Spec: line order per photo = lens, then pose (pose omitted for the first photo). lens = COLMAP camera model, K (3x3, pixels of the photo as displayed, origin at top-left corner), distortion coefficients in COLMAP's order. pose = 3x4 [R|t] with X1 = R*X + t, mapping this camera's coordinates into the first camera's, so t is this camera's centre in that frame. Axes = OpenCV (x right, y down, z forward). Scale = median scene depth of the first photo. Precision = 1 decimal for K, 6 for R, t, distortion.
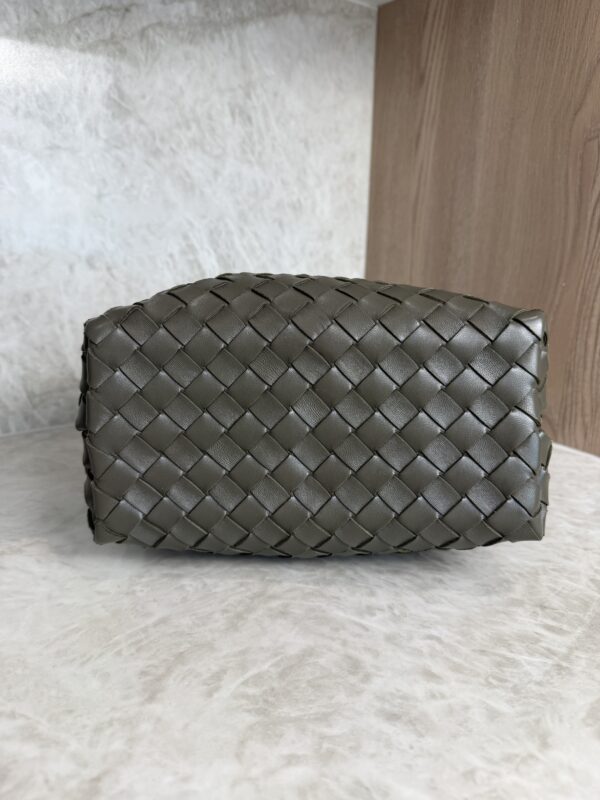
lens RADIAL K [[587.7, 0, 300.4], [0, 587.7, 399.5], [0, 0, 1]] dist [-0.023359, 0.001786]
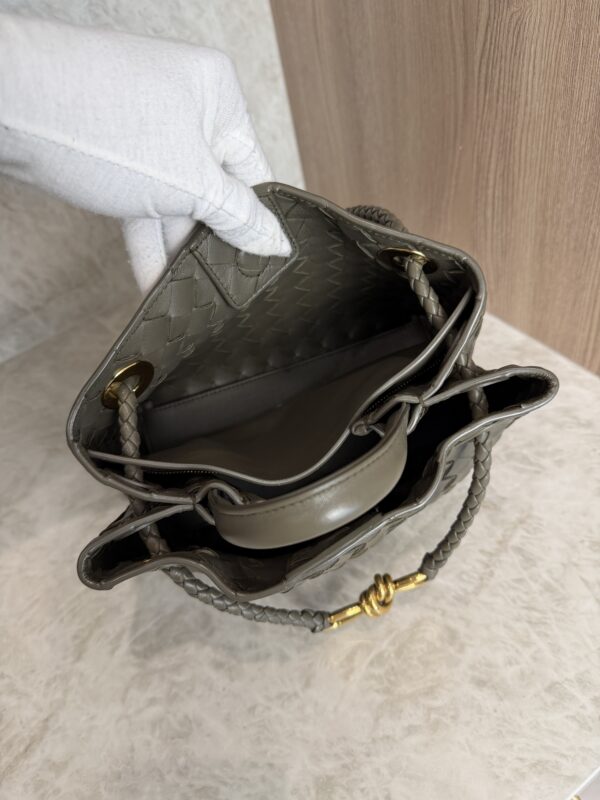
lens RADIAL K [[589.4, 0, 302.0], [0, 589.4, 398.4], [0, 0, 1]] dist [-0.037497, 0.010420]
pose [[0.978645, -0.114669, -0.170600, 0.335136], [0.185247, 0.851696, 0.490202, -0.367681], [0.089088, -0.511337, 0.854750, 0.020009]]
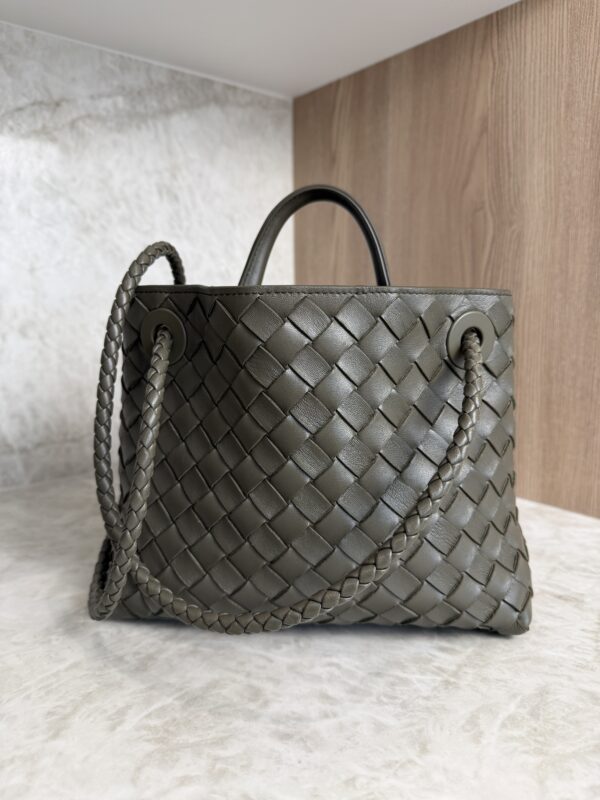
lens RADIAL K [[588.9, 0, 299.3], [0, 588.9, 398.8], [0, 0, 1]] dist [-0.031202, 0.008420]
pose [[0.996950, -0.037892, 0.068228, 0.061802], [0.045276, 0.992883, -0.110151, 0.023613], [-0.063569, 0.112904, 0.991570, -0.057956]]
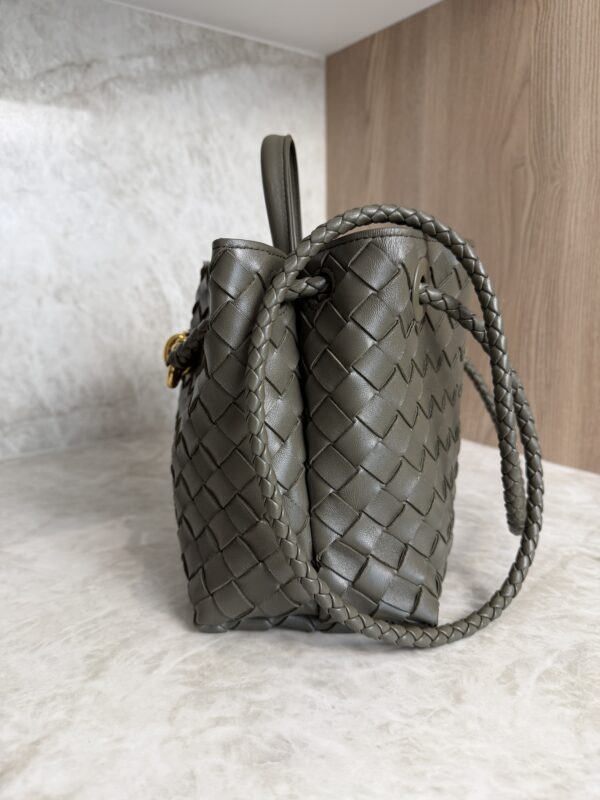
lens RADIAL K [[588.9, 0, 298.7], [0, 588.9, 401.5], [0, 0, 1]] dist [-0.033131, 0.007970]
pose [[0.999219, -0.037111, 0.013599, 0.057769], [0.037951, 0.996973, -0.067852, 0.046041], [-0.011040, 0.068315, 0.997603, -0.048023]]
